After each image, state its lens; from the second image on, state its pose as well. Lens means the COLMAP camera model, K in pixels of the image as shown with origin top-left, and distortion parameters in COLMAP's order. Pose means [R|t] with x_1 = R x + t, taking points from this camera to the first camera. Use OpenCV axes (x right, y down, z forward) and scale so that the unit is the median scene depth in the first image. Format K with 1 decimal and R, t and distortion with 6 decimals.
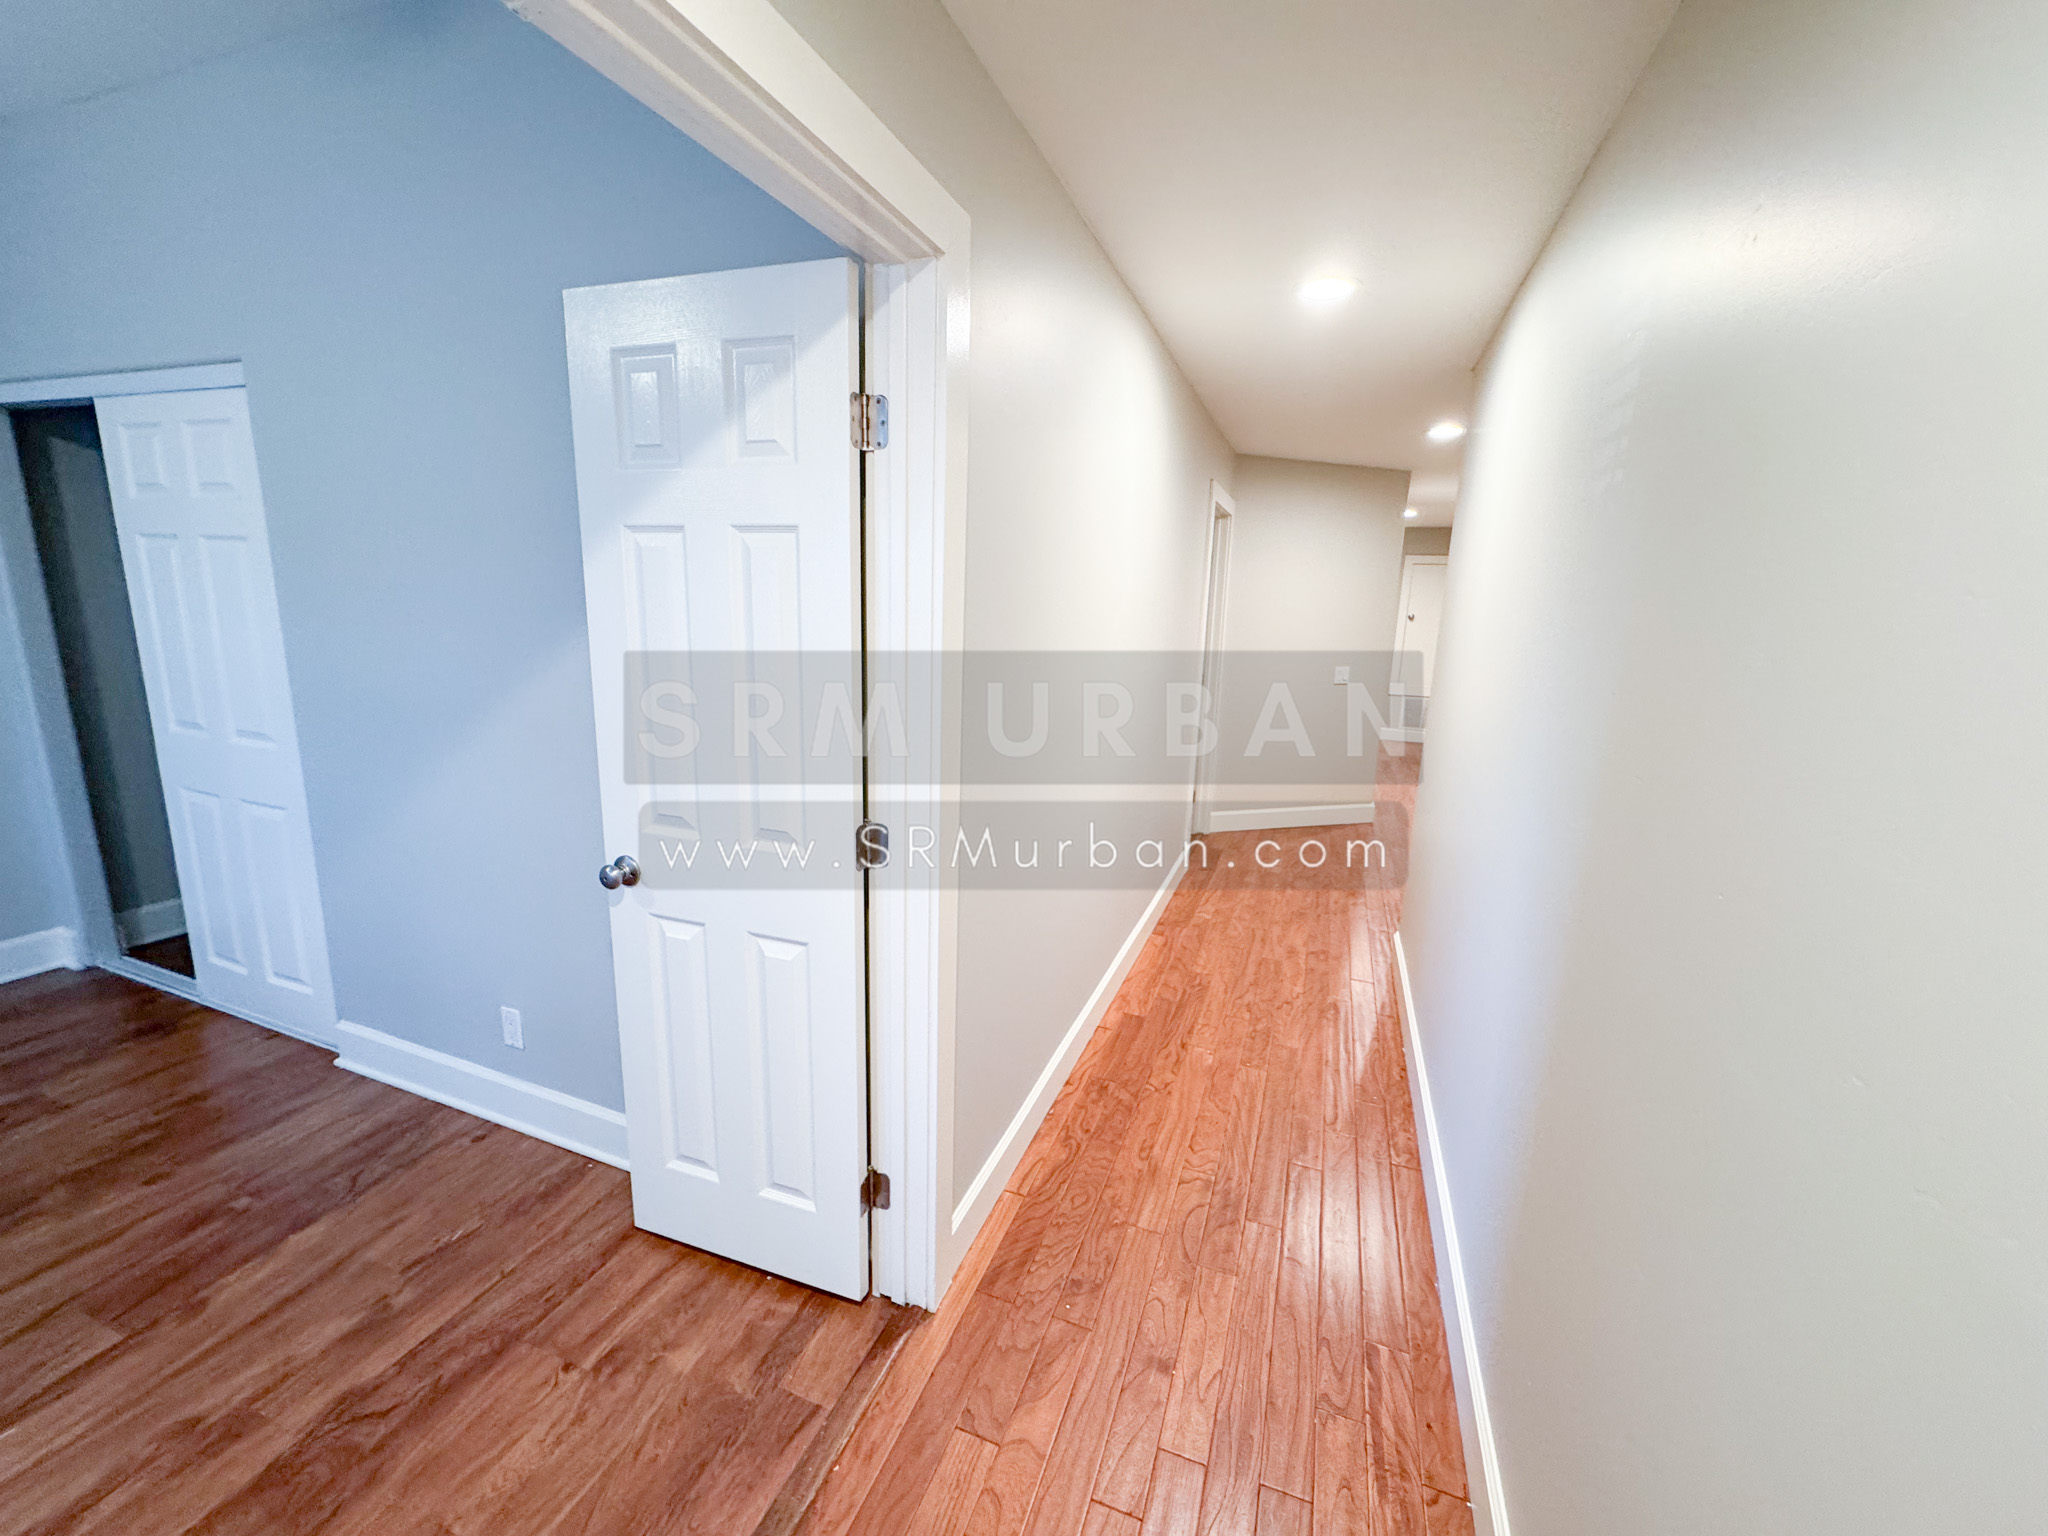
lens RADIAL K [[815.5, 0, 1024.0], [0, 815.5, 768.0], [0, 0, 1]] dist [-0.004556, 0.000372]
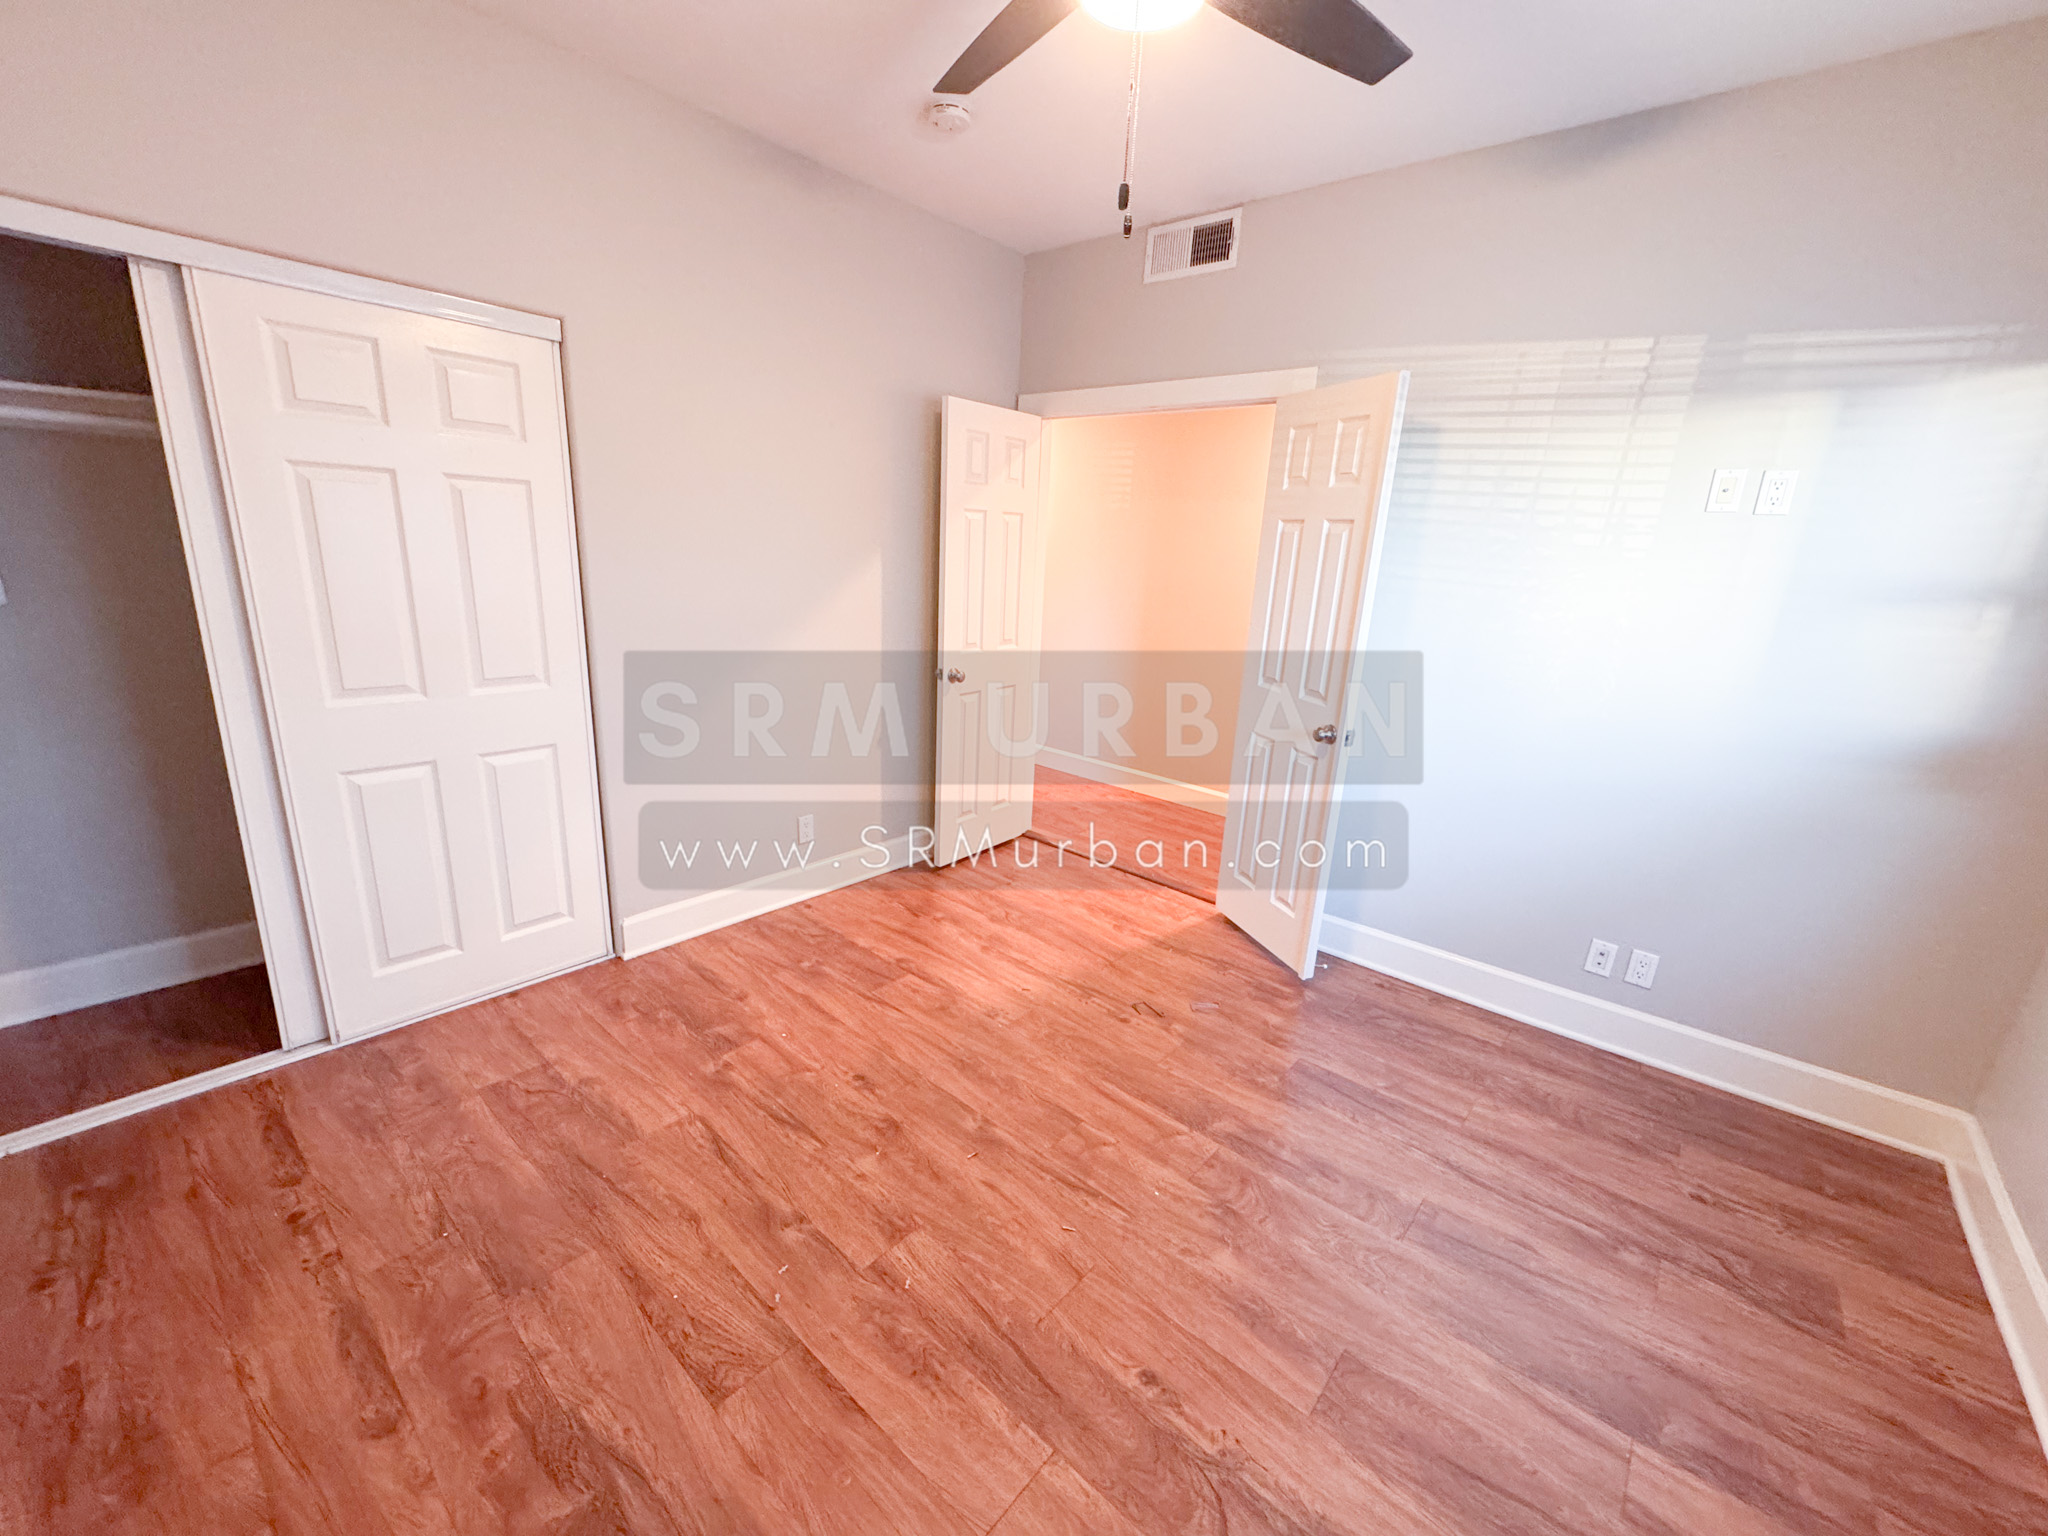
lens RADIAL K [[816.5, 0, 1024.0], [0, 816.5, 768.0], [0, 0, 1]] dist [-0.001244, 0.000231]
pose [[0.342926, -0.262142, 0.902044, -2.190794], [0.157153, 0.962749, 0.220039, -0.081125], [-0.926124, 0.066302, 0.371348, 0.056574]]
